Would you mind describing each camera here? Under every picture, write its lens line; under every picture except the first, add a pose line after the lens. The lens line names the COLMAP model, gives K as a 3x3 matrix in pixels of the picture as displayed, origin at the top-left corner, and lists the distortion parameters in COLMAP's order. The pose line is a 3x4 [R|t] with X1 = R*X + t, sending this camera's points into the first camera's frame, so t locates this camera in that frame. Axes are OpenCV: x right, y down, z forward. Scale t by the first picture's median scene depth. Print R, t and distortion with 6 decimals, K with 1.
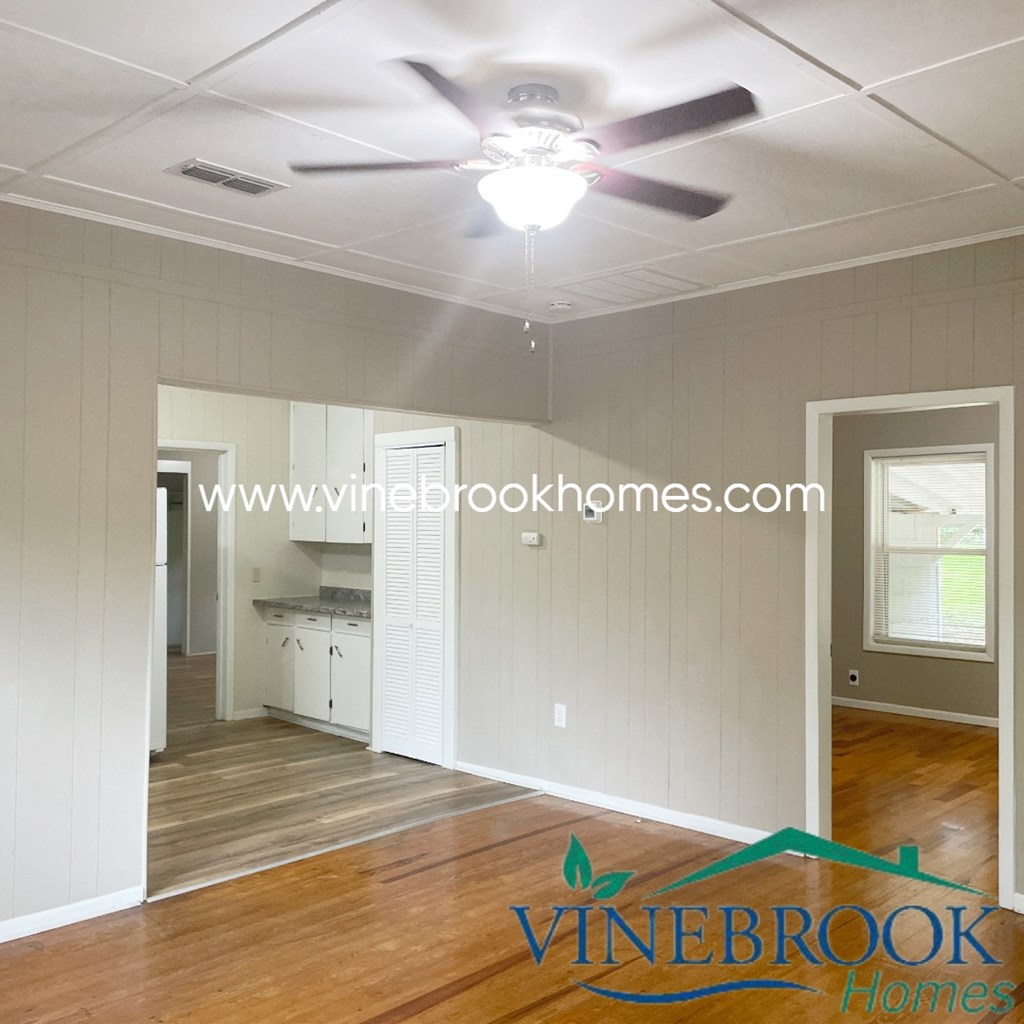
lens RADIAL K [[1031.8, 0, 518.0], [0, 1031.8, 510.8], [0, 0, 1]] dist [0.115848, -0.167274]
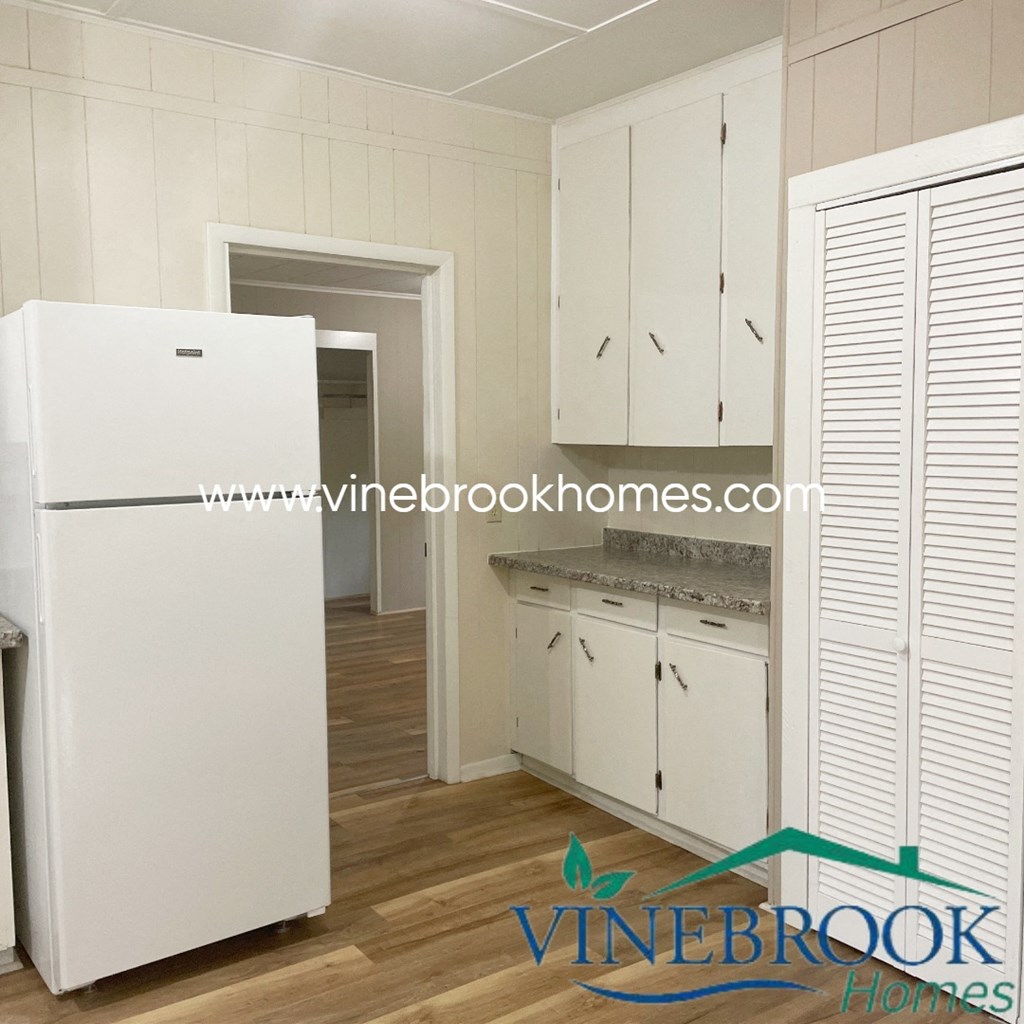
lens RADIAL K [[1031.8, 0, 518.0], [0, 1031.8, 510.8], [0, 0, 1]] dist [0.115848, -0.167274]
pose [[0.984880, 0.002769, -0.173218, -0.154343], [0.011935, 0.996412, 0.083786, 0.019253], [0.172828, -0.084587, 0.981313, 0.502849]]
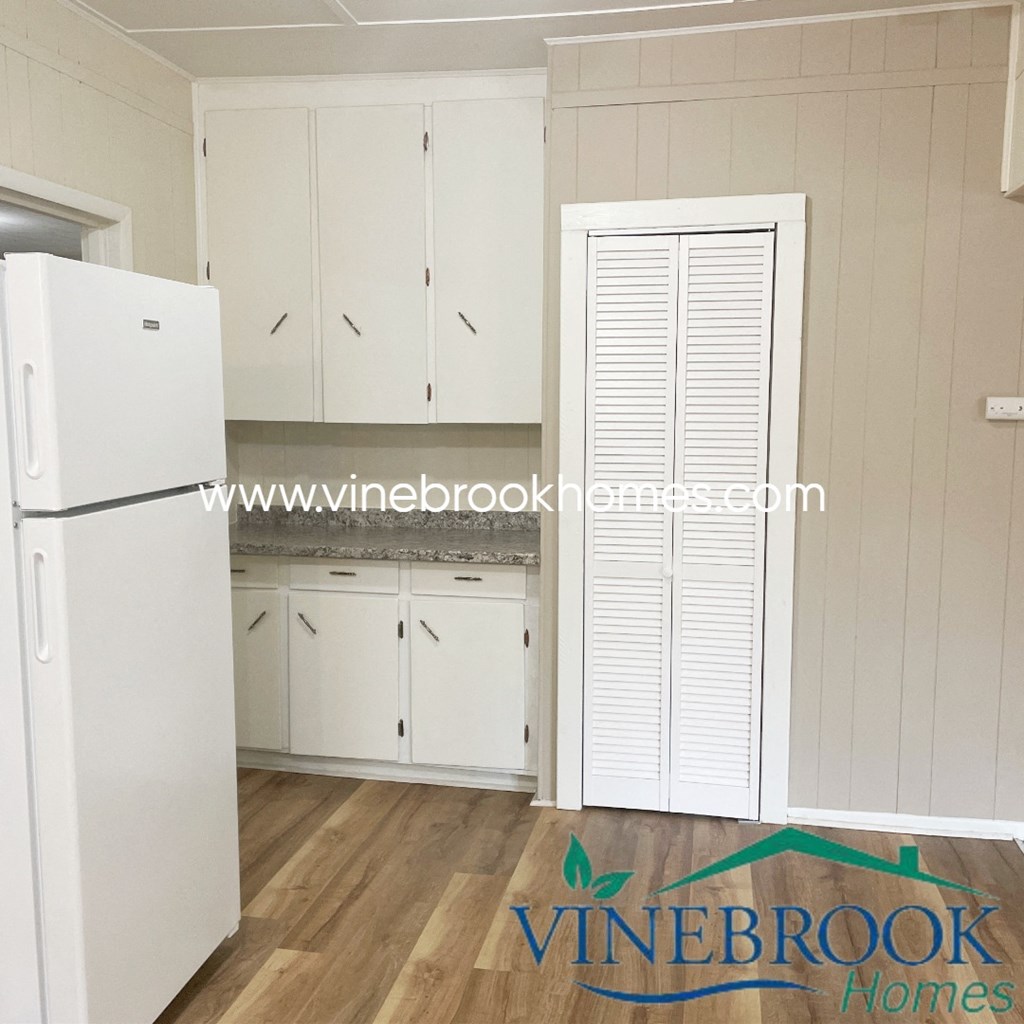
lens RADIAL K [[1031.8, 0, 518.0], [0, 1031.8, 510.8], [0, 0, 1]] dist [0.115848, -0.167274]
pose [[0.831589, -0.063766, 0.551719, -0.397853], [-0.004411, 0.992598, 0.121370, 0.010849], [-0.555374, -0.103364, 0.825152, 0.518702]]
